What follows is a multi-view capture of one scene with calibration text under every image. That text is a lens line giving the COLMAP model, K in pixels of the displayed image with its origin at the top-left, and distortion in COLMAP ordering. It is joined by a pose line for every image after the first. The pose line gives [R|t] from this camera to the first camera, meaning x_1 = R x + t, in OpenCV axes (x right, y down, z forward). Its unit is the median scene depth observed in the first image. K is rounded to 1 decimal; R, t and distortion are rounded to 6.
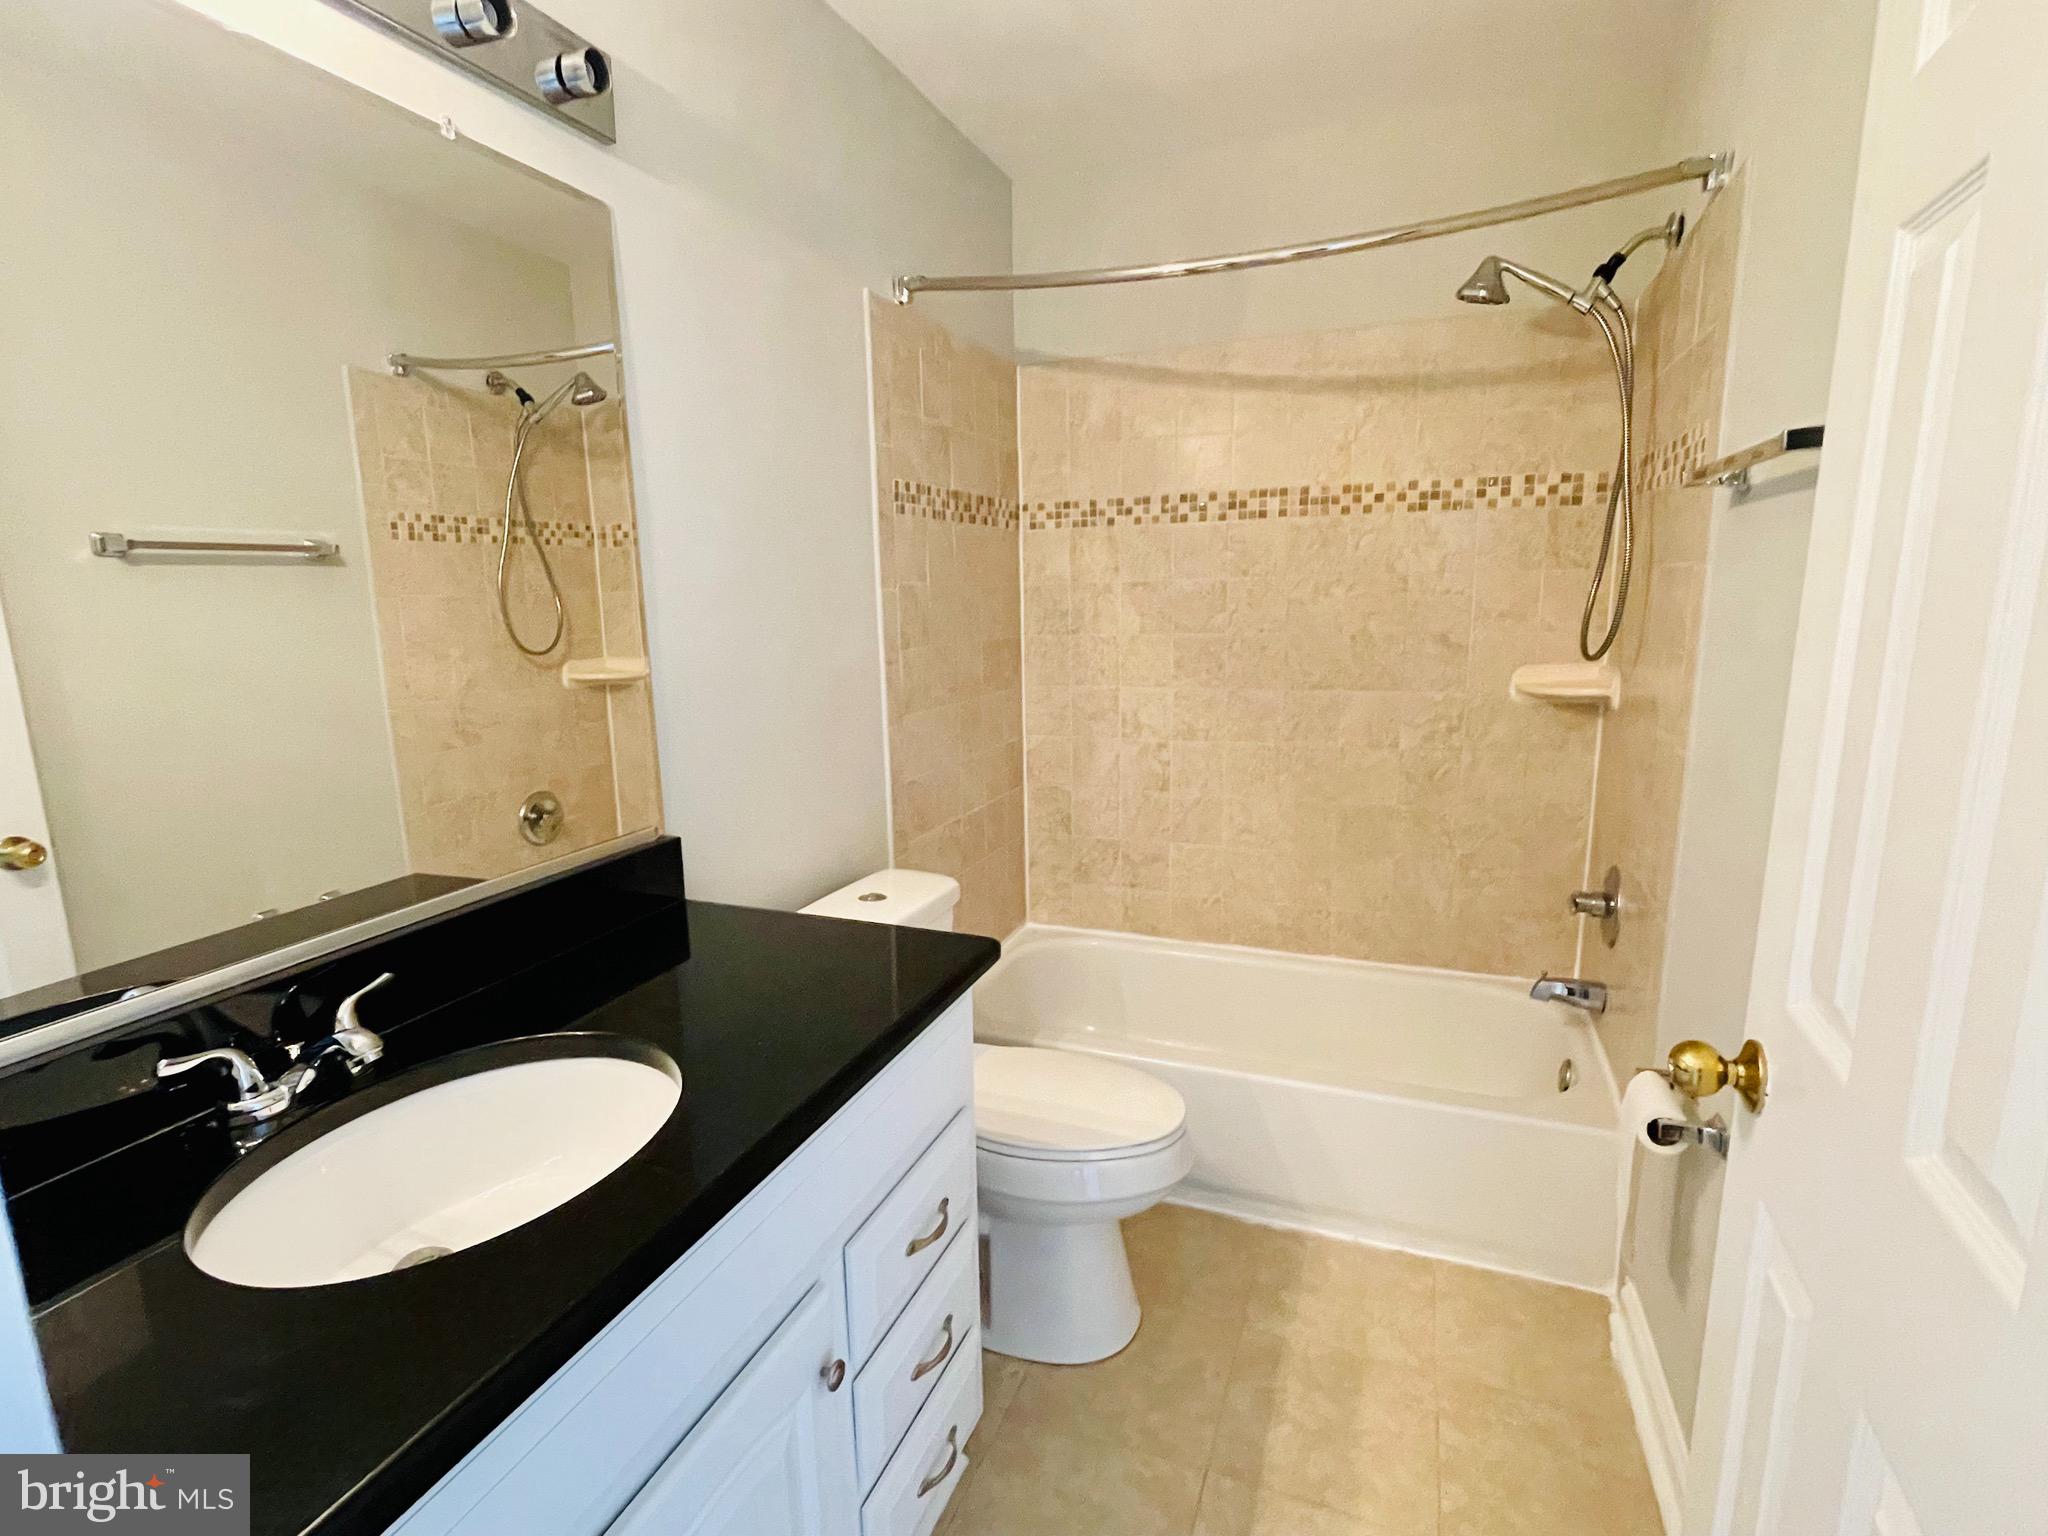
lens RADIAL K [[970.6, 0, 1019.3], [0, 970.6, 800.1], [0, 0, 1]] dist [-0.001969, -0.010098]
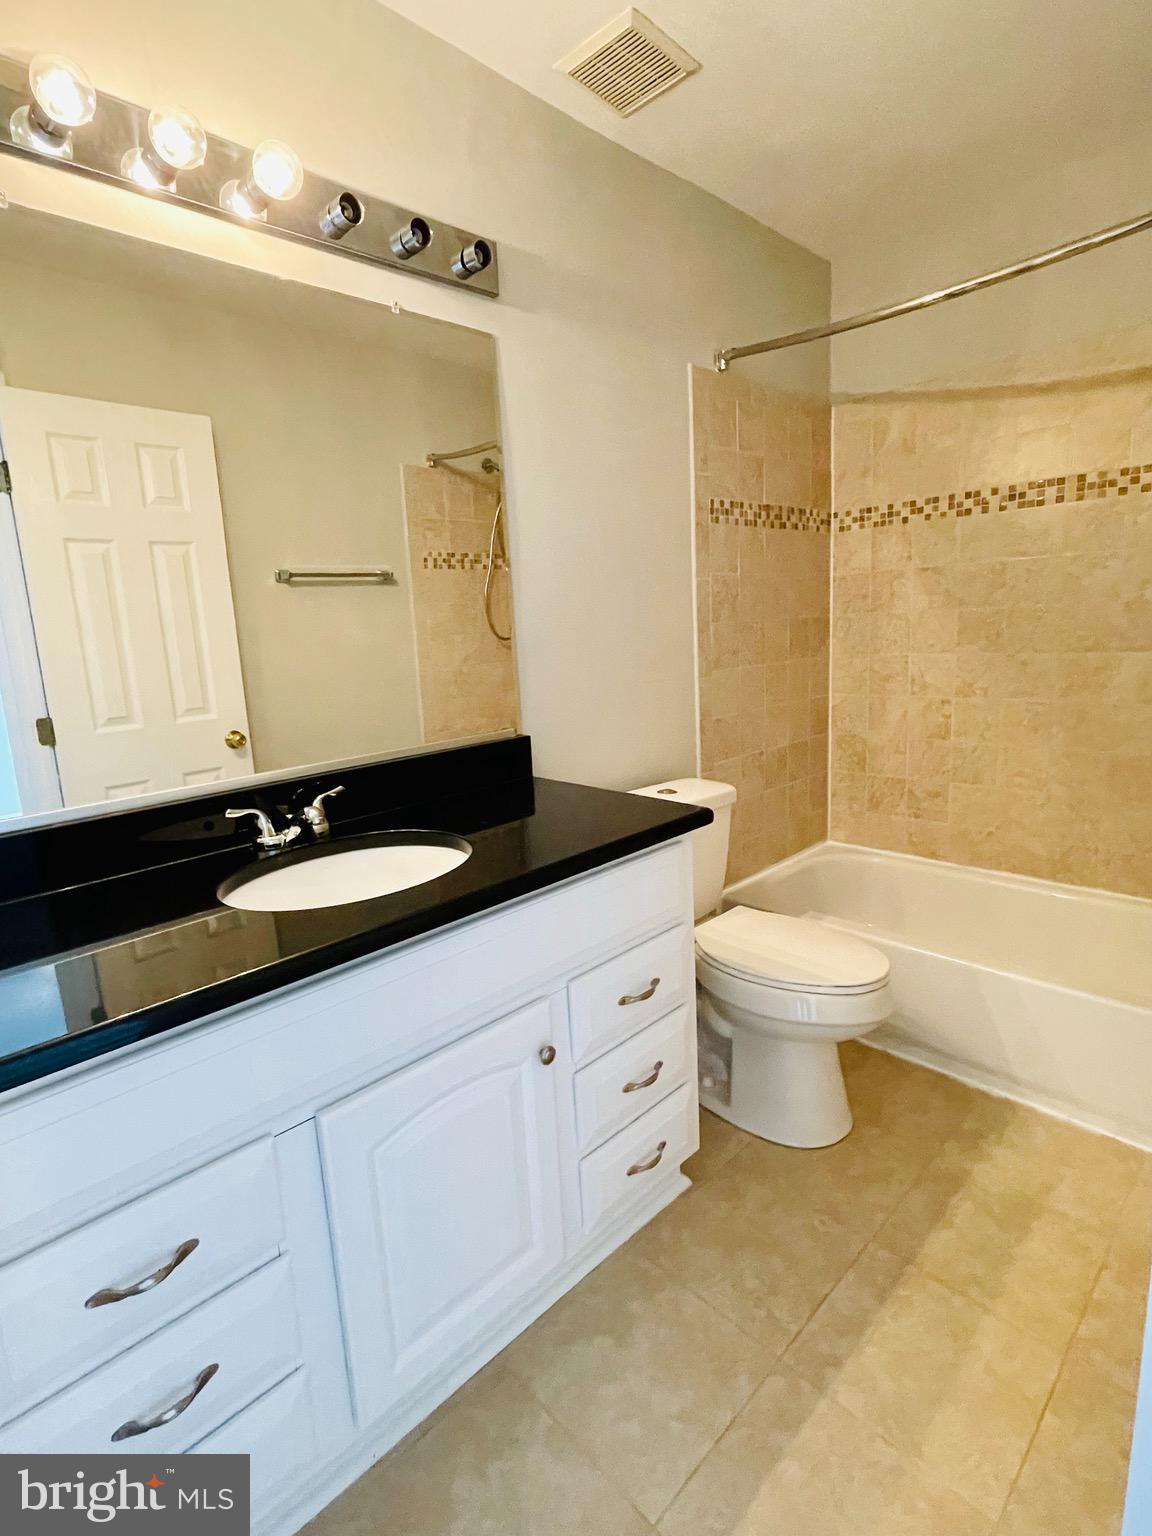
lens RADIAL K [[727.9, 0, 576.0], [0, 727.9, 768.0], [0, 0, 1]] dist [-0.001969, -0.010098]
pose [[0.912610, 0.050555, -0.405694, 0.110523], [-0.047618, 0.998715, 0.017336, 0.037151], [0.406049, 0.003498, 0.913844, -0.024439]]
